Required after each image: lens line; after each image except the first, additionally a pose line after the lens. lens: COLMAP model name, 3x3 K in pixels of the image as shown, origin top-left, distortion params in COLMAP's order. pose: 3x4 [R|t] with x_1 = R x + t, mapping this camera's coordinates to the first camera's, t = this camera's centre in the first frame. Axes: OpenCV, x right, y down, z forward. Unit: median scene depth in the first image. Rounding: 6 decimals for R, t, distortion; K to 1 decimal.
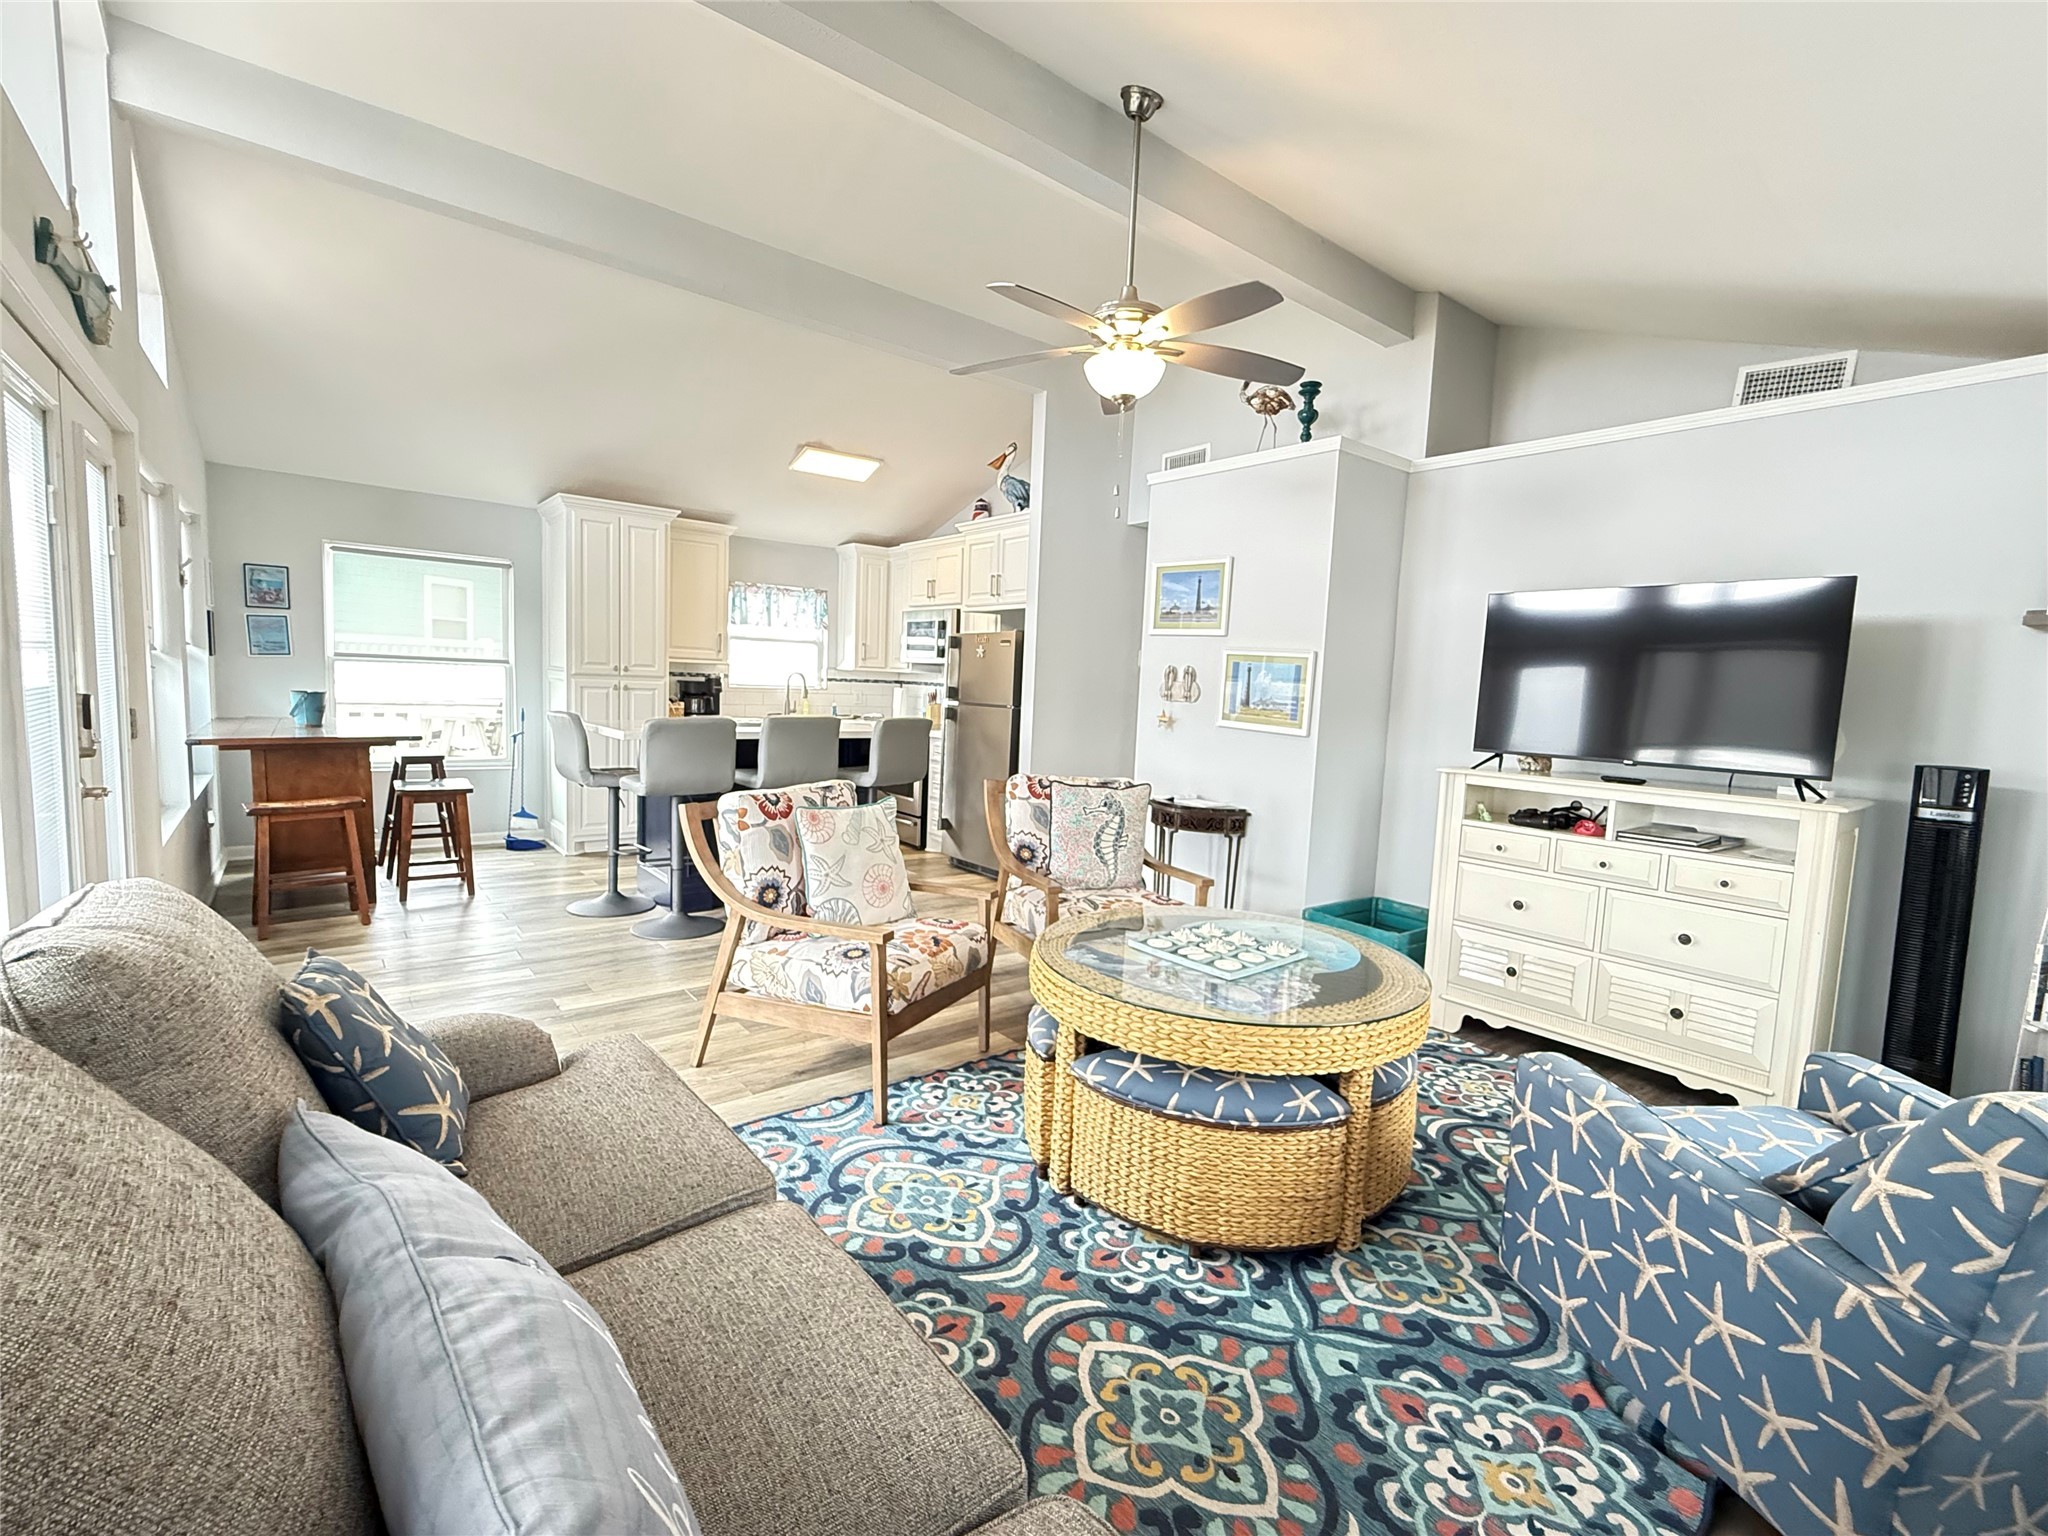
lens RADIAL K [[903.4, 0, 1029.2], [0, 903.4, 767.1], [0, 0, 1]] dist [-0.000058, 0.000066]
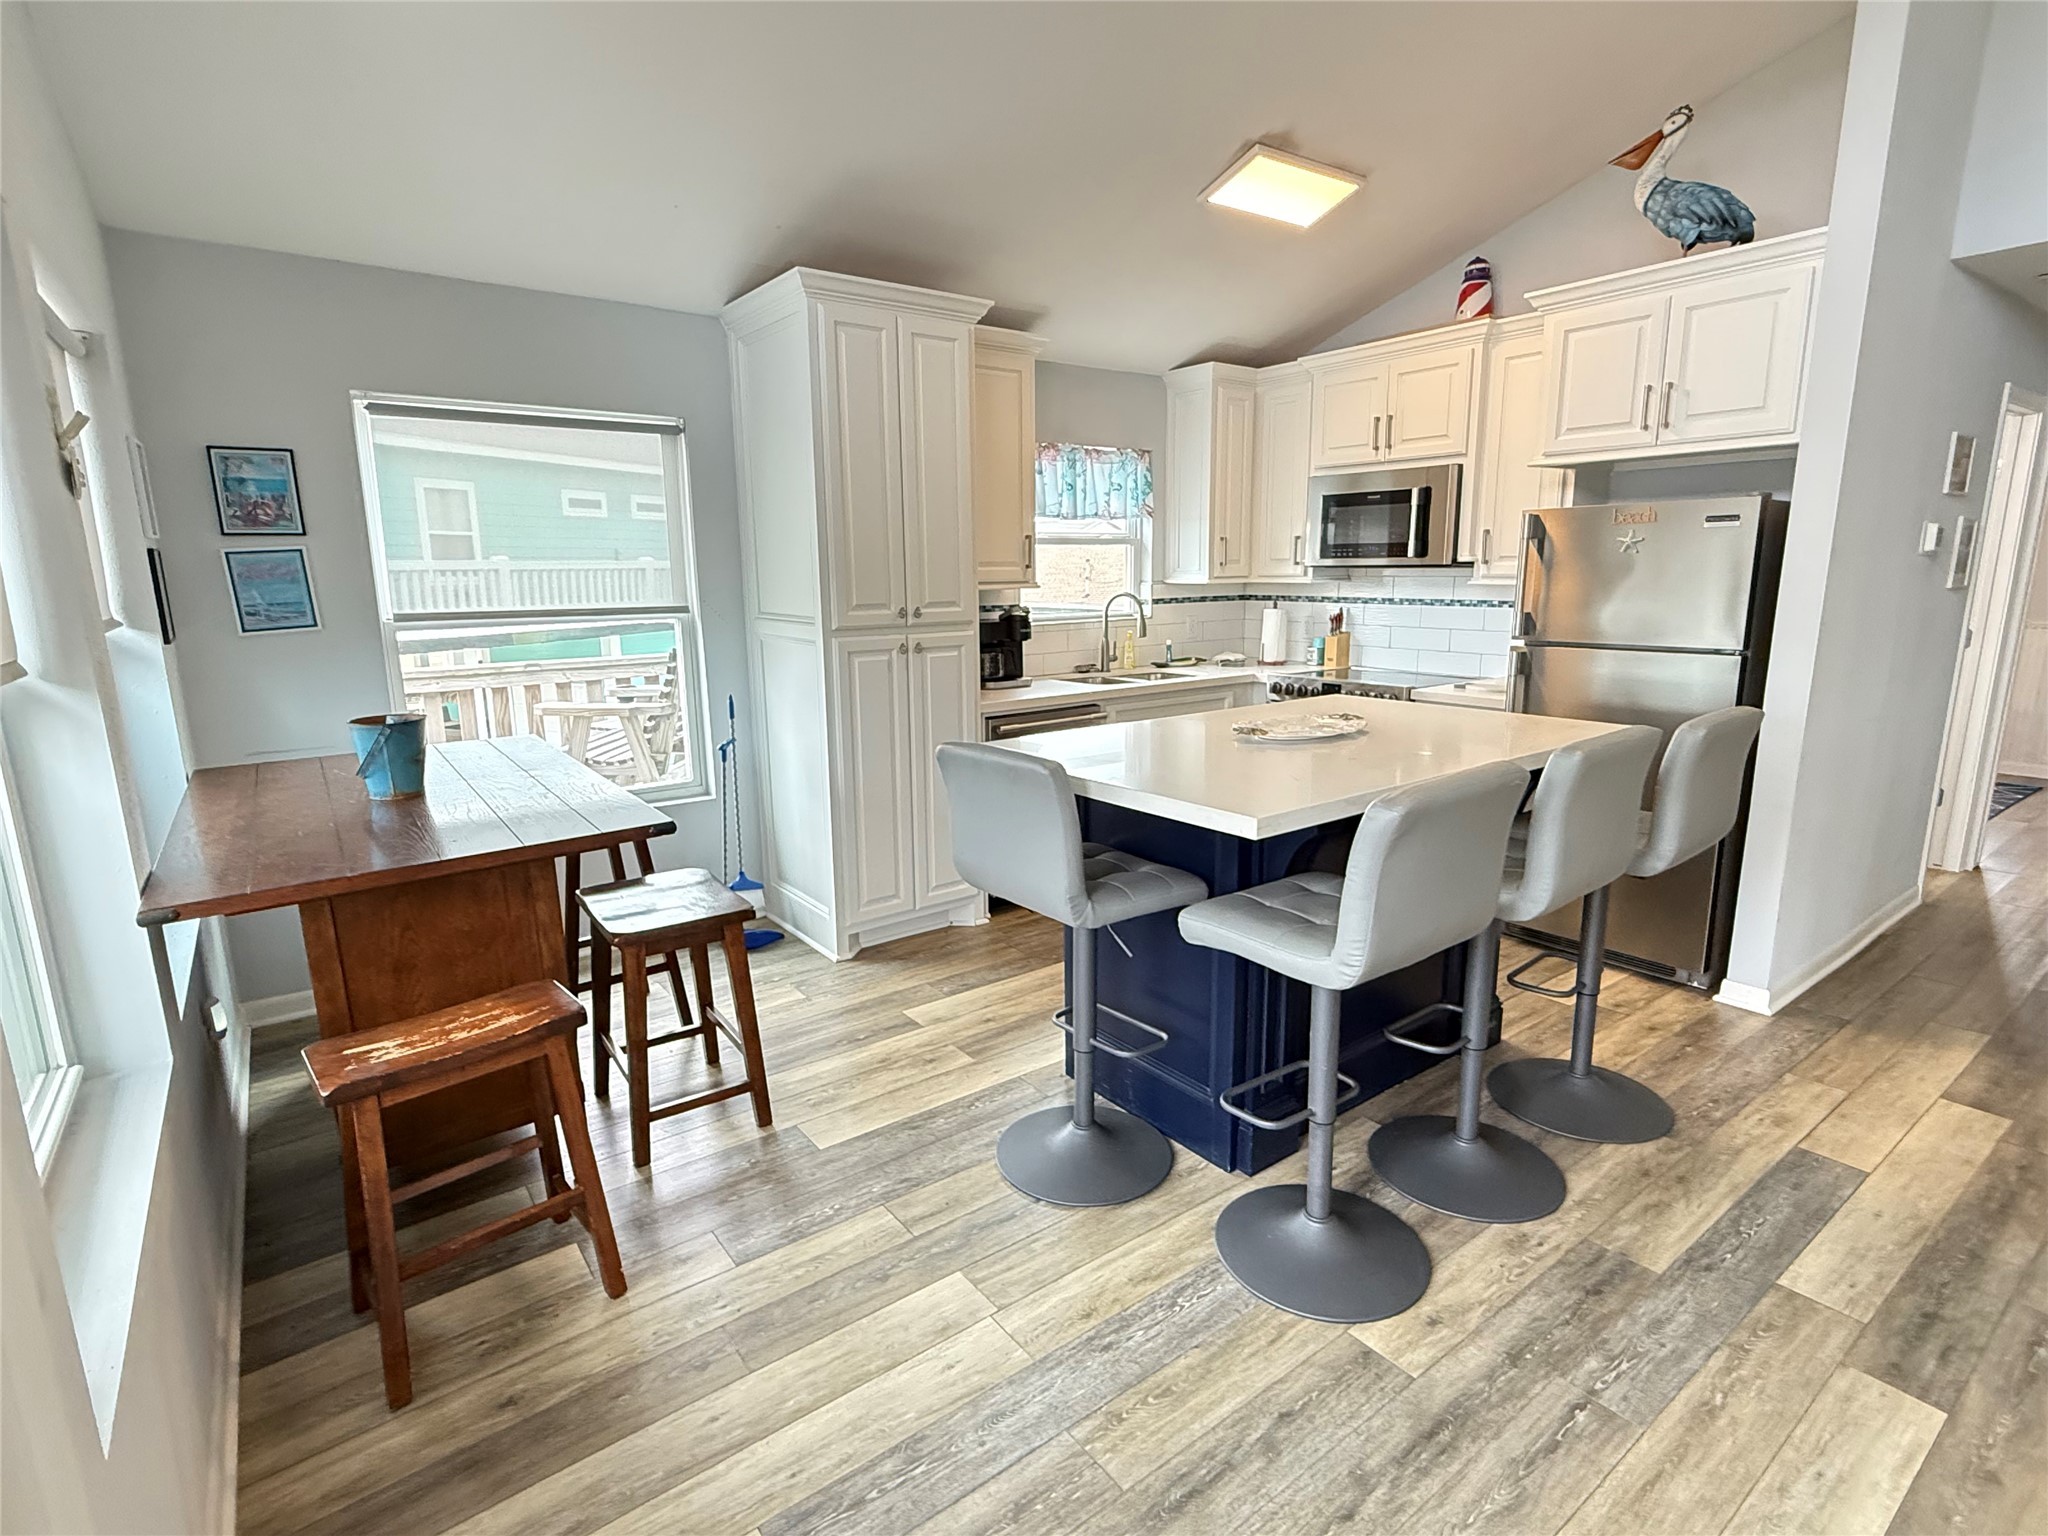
lens RADIAL K [[1010.5, 0, 1025.7], [0, 1010.5, 764.8], [0, 0, 1]] dist [0.001920, -0.001826]
pose [[0.997989, -0.047888, -0.041538, -0.422986], [0.051724, 0.993957, 0.096818, -0.086250], [0.036650, -0.098772, 0.994435, 0.466602]]
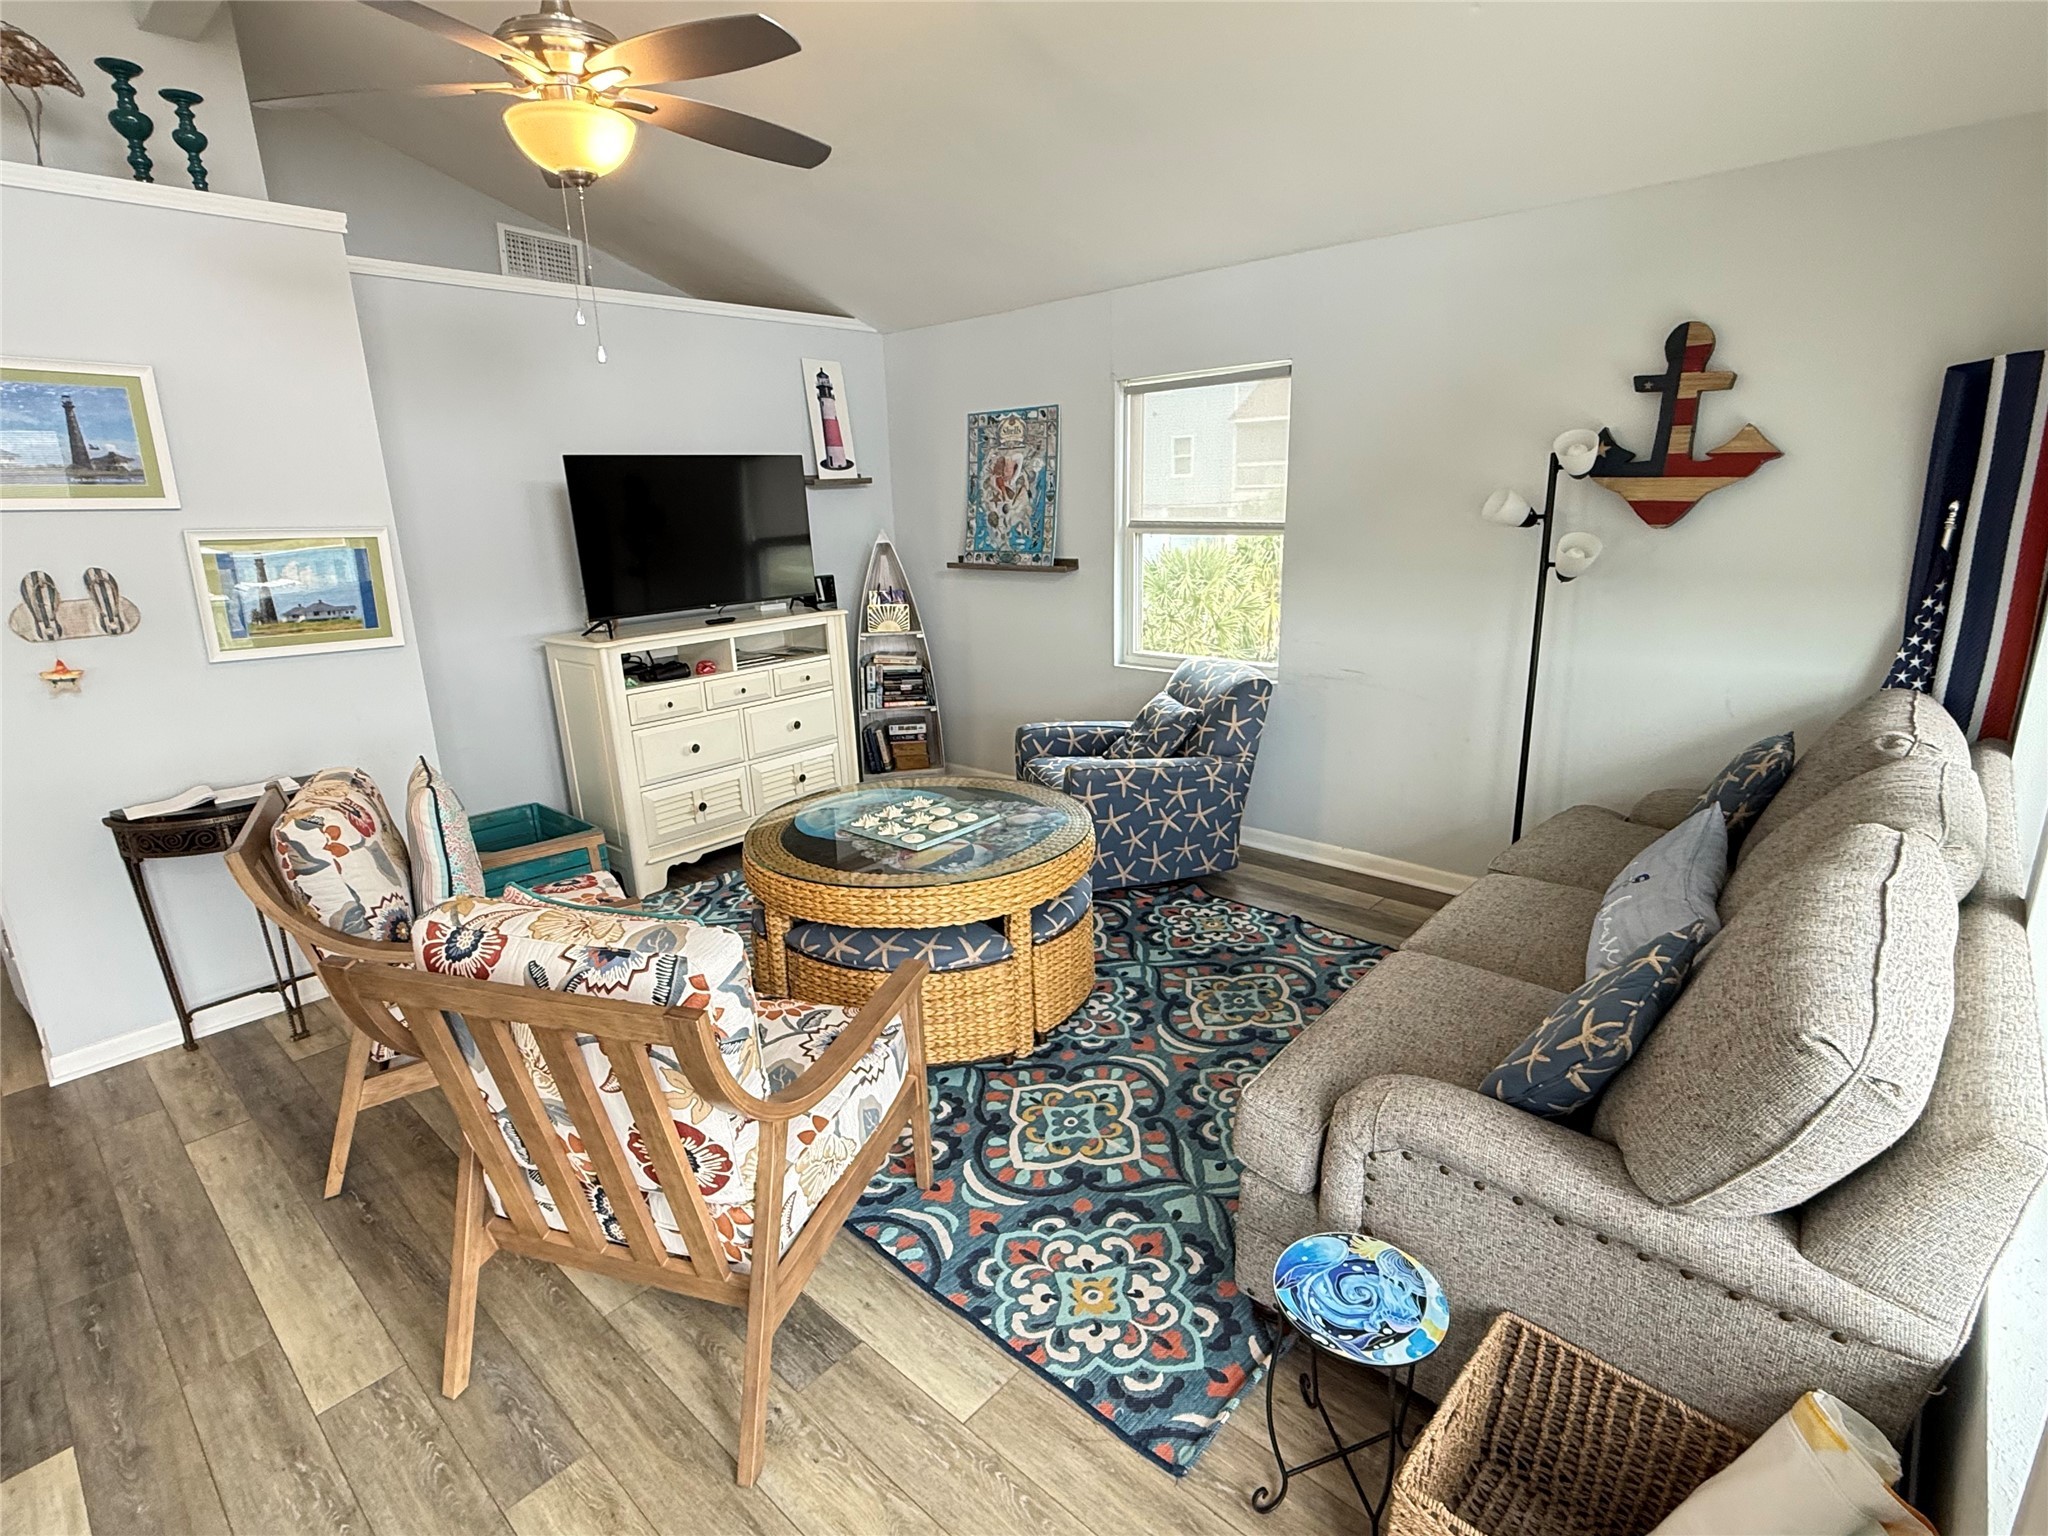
lens RADIAL K [[1010.5, 0, 1019.6], [0, 1010.5, 769.1], [0, 0, 1]] dist [0.001920, -0.001826]
pose [[-0.159138, -0.300162, 0.940520, -0.445925], [0.115619, 0.940439, 0.319699, -0.111598], [-0.980463, 0.159618, -0.114955, 0.476115]]
